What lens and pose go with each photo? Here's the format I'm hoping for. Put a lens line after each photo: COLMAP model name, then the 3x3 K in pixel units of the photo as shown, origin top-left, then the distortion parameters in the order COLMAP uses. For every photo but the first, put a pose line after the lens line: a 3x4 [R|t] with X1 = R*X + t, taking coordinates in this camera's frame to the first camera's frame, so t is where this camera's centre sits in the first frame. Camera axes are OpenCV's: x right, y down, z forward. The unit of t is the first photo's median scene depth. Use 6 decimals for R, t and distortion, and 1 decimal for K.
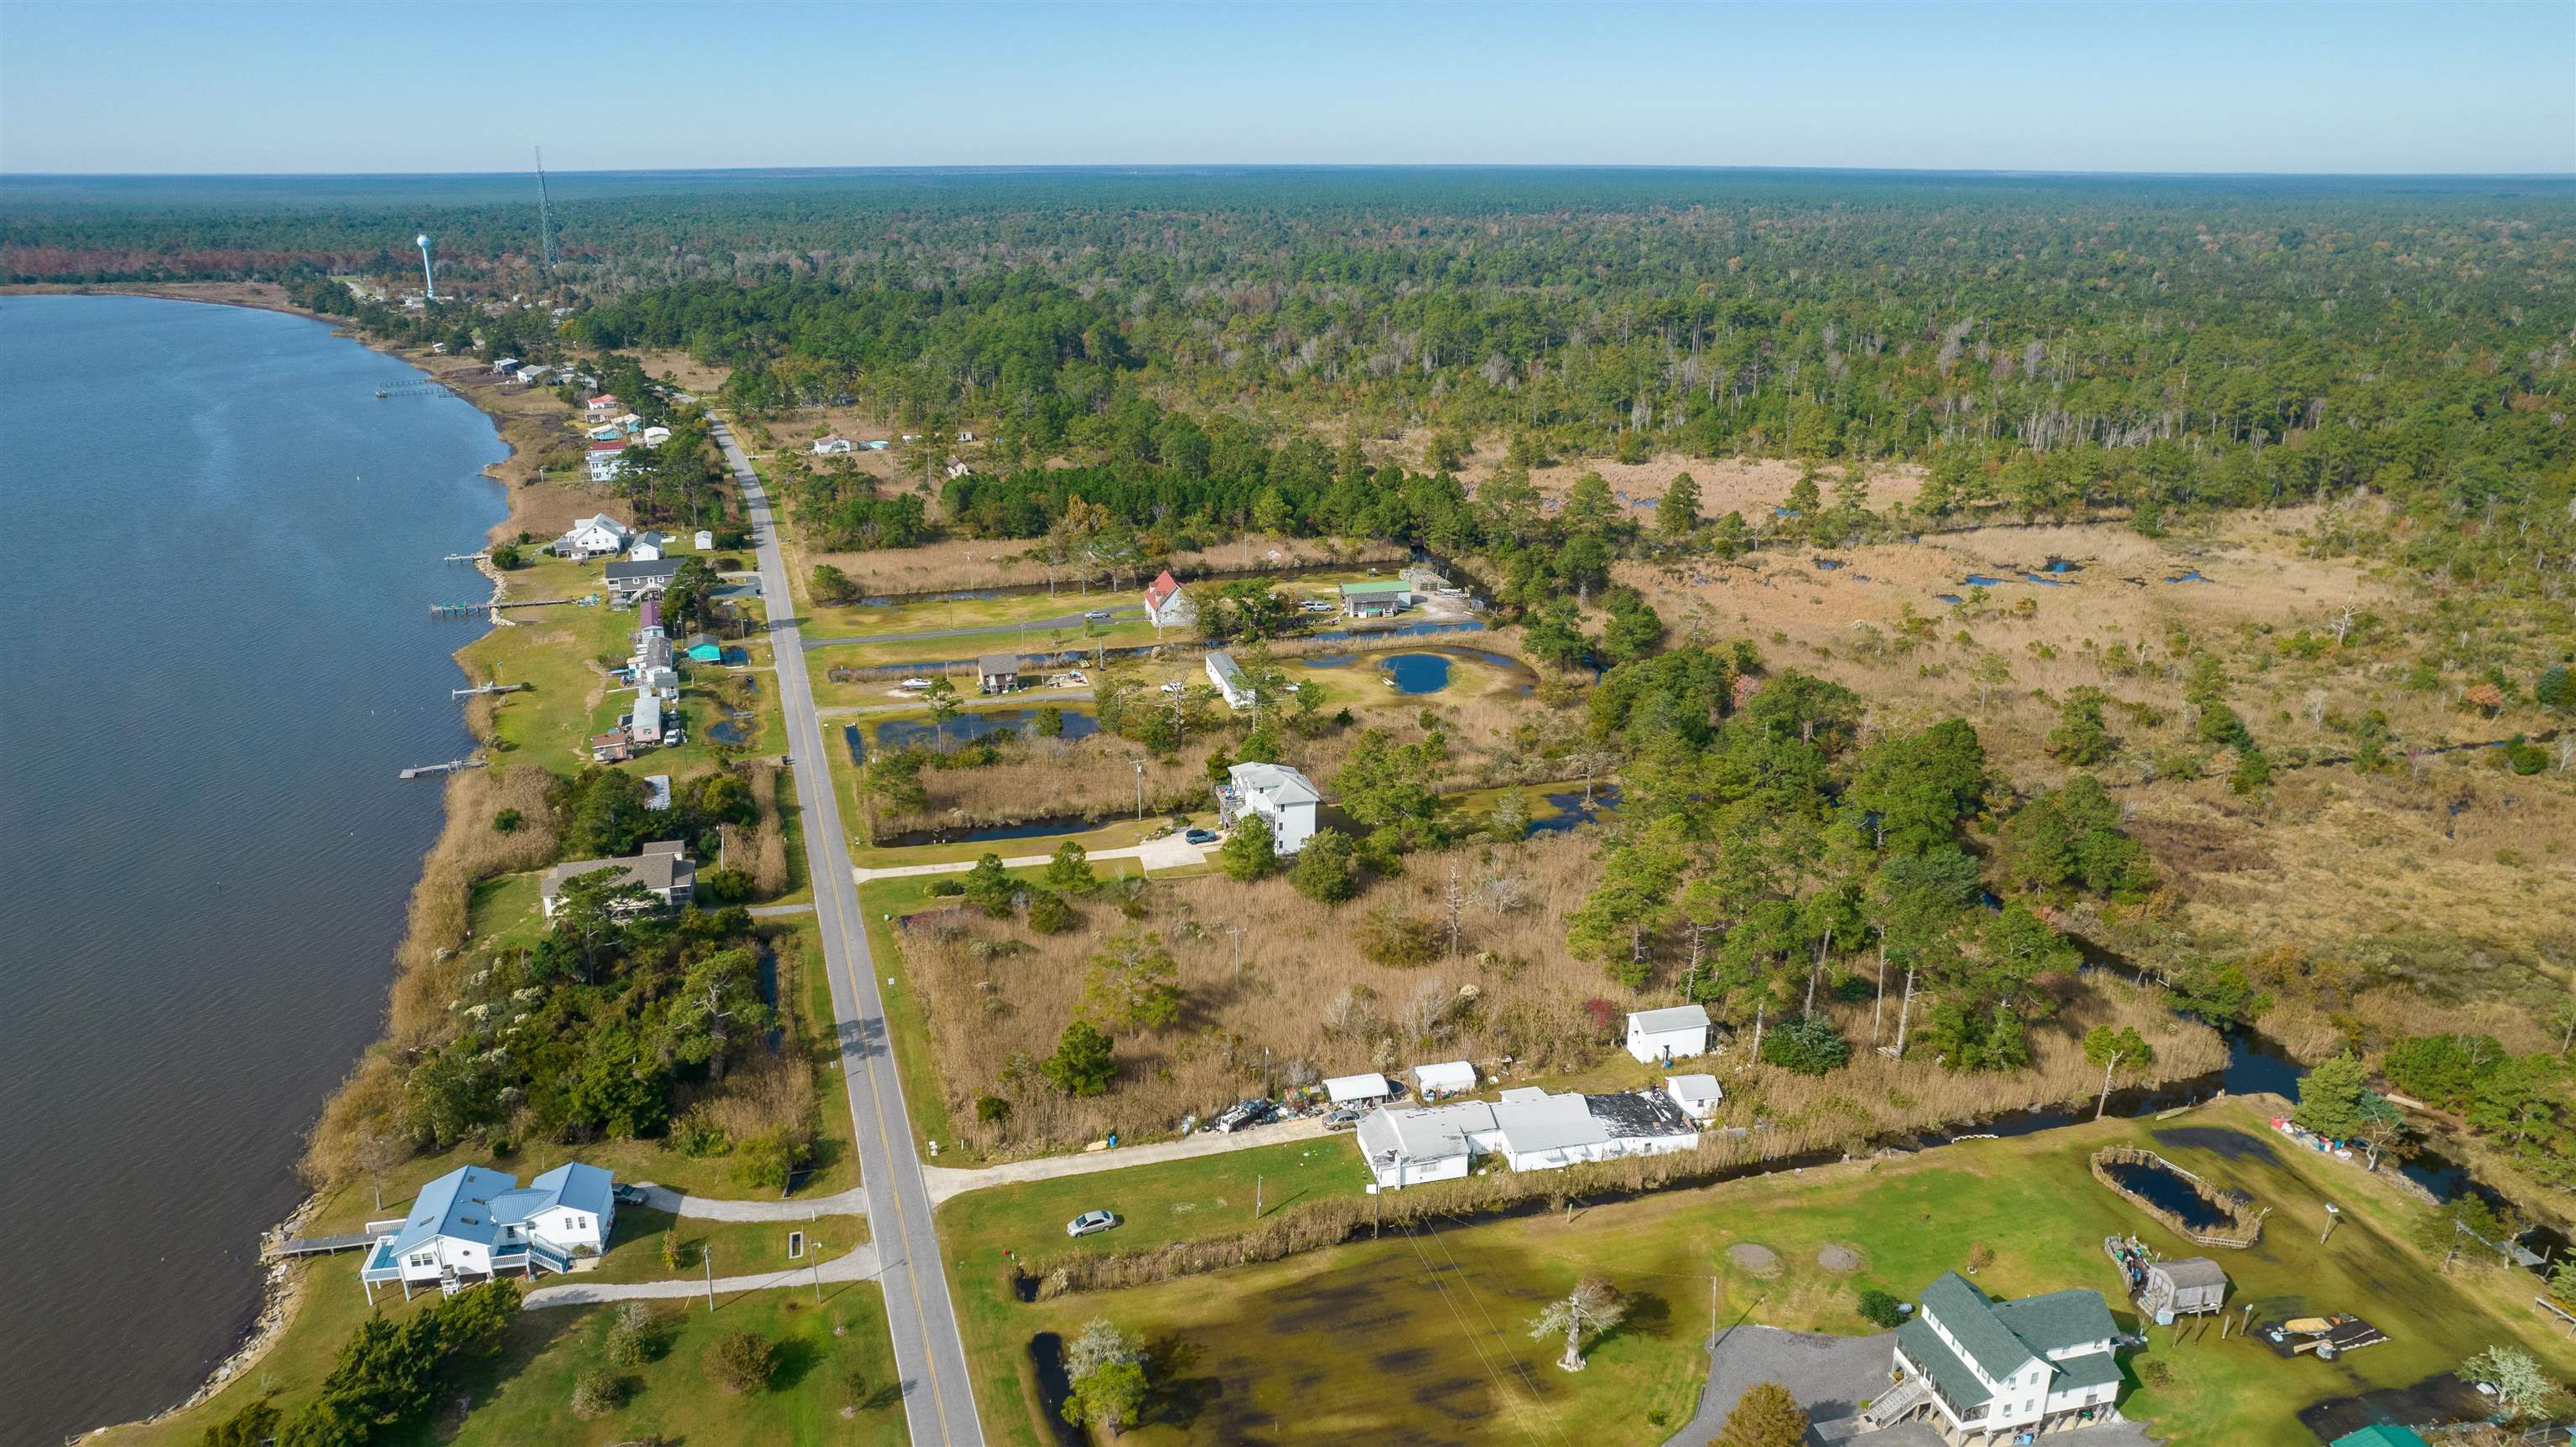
lens RADIAL K [[1714.4, 0, 1277.1], [0, 1714.4, 715.0], [0, 0, 1]] dist [-0.057472, 0.041044]
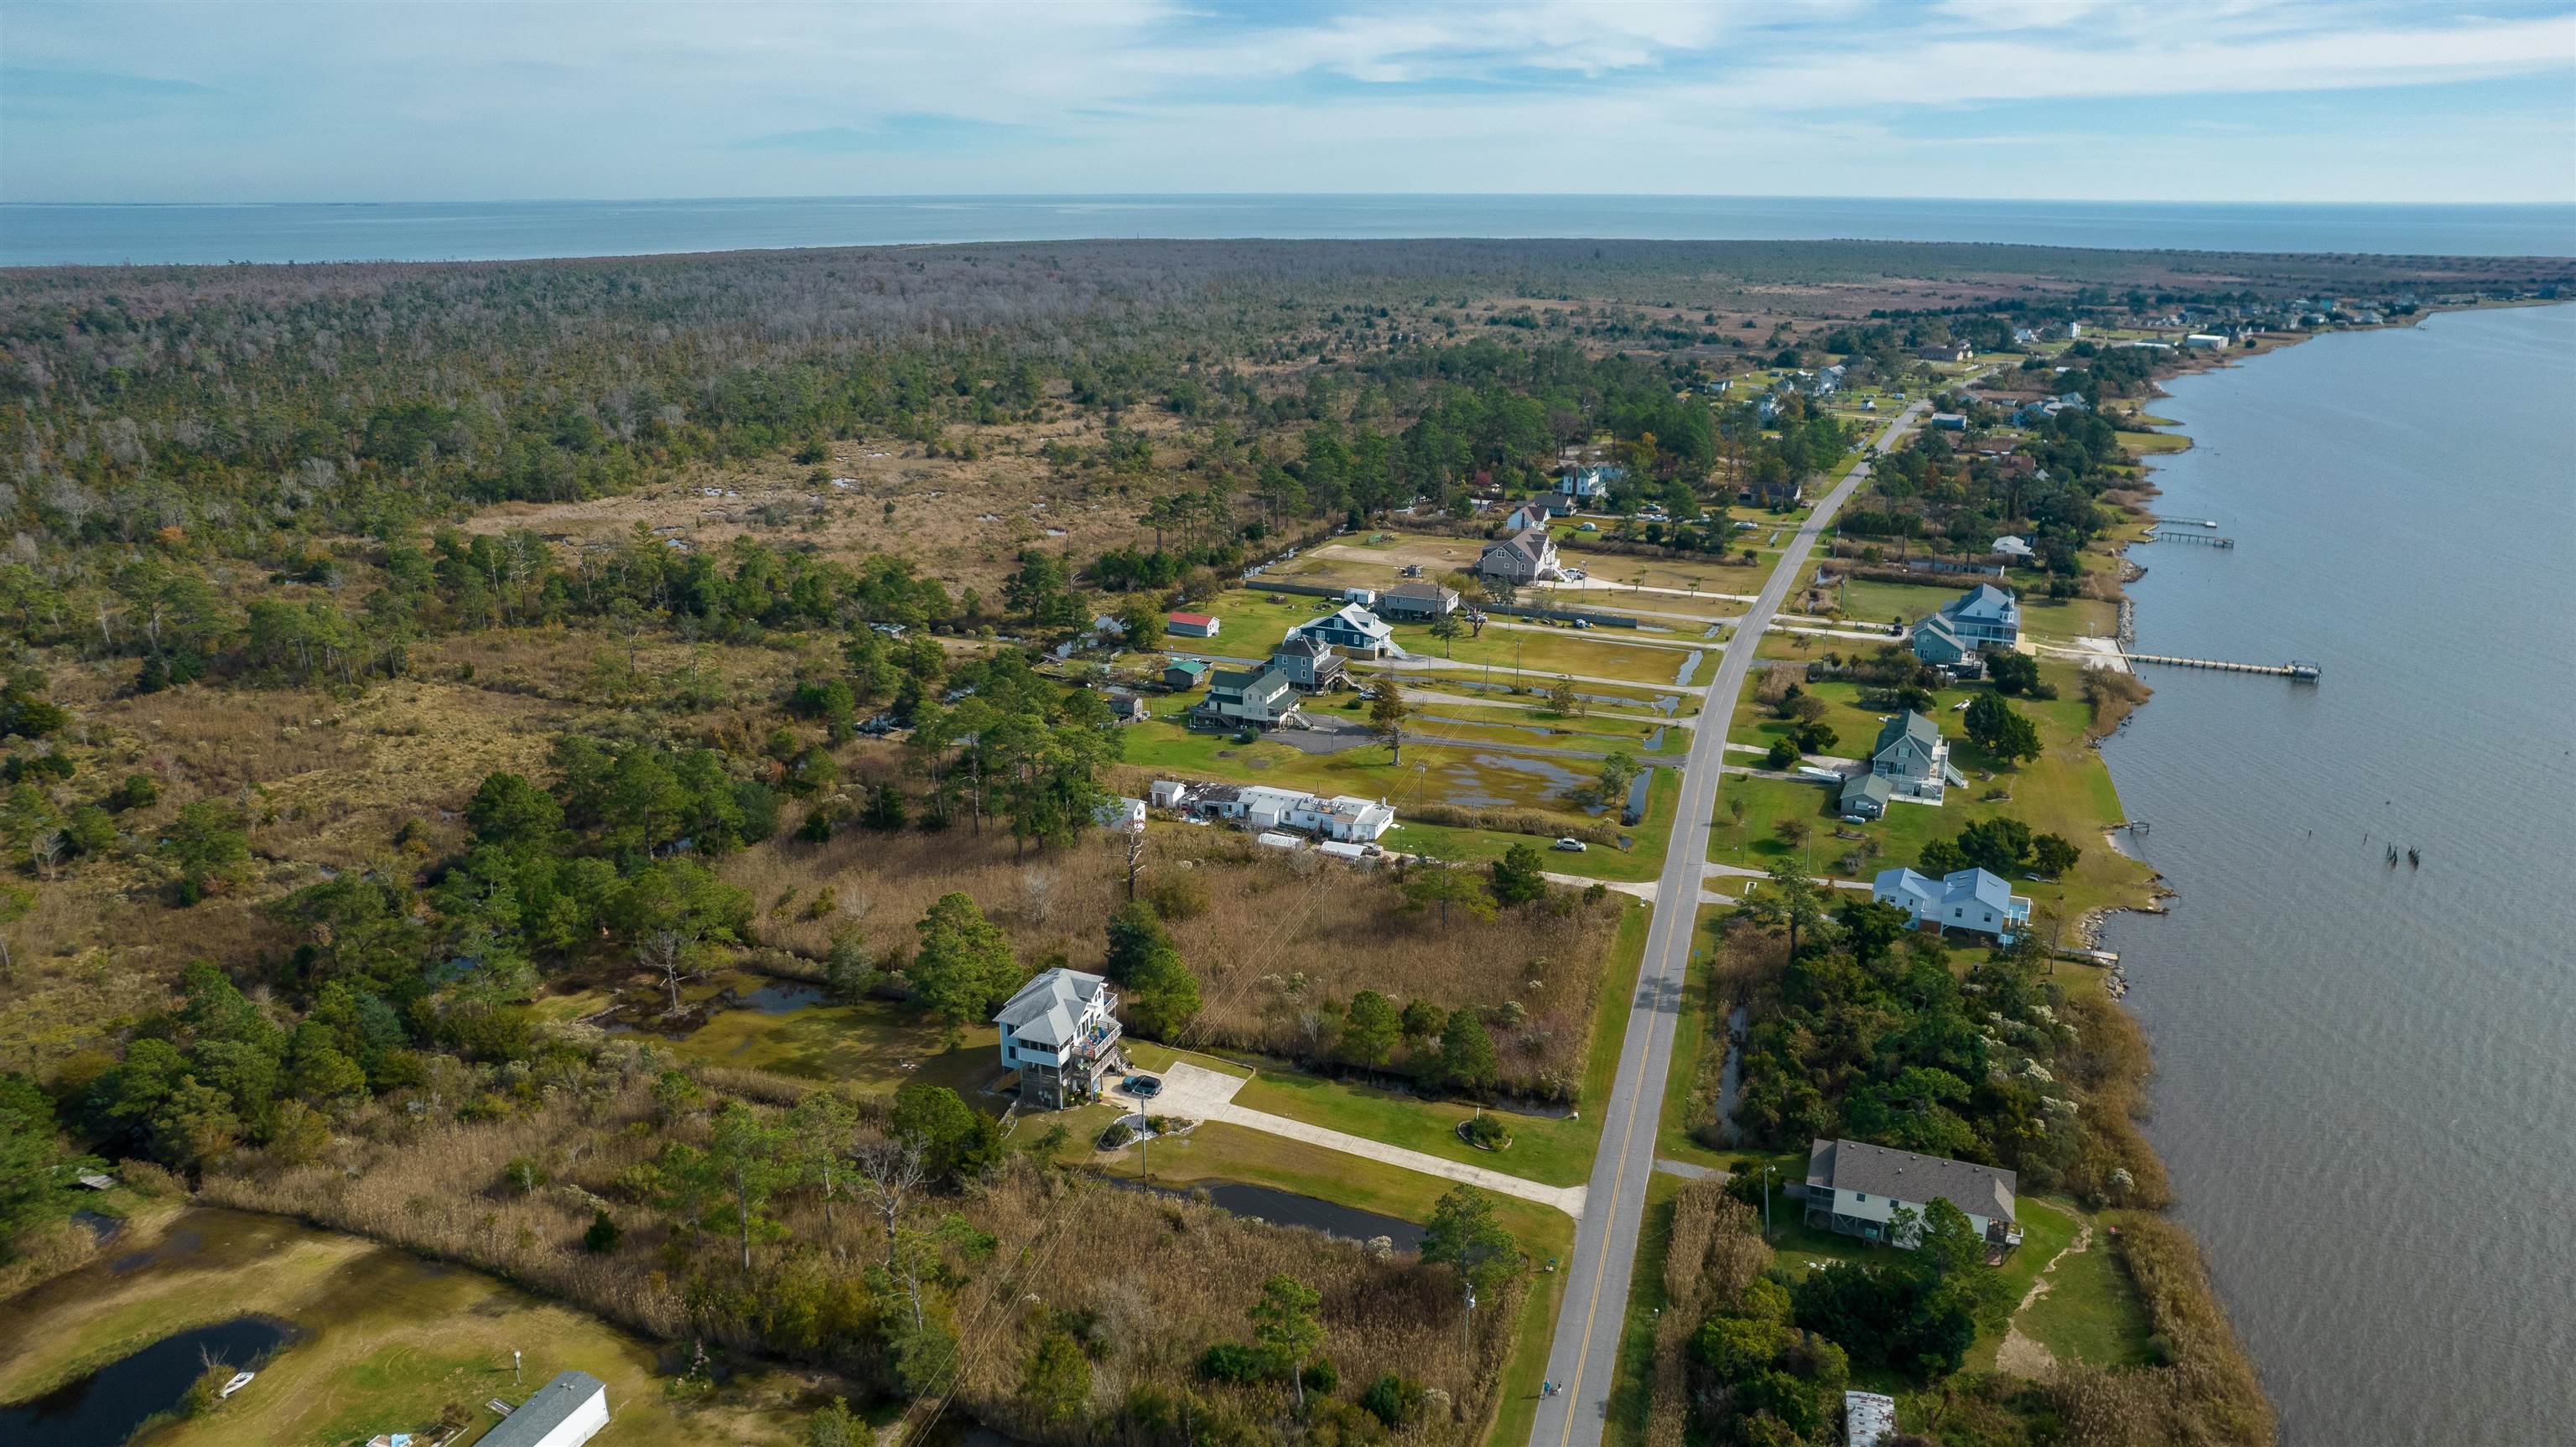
lens RADIAL K [[1714.4, 0, 1286.5], [0, 1714.4, 723.1], [0, 0, 1]] dist [-0.057472, 0.041044]
pose [[-0.820699, -0.177834, 0.542980, -0.371821], [0.171315, 0.830014, 0.530781, -0.349125], [-0.545072, 0.528632, -0.650726, 1.068320]]
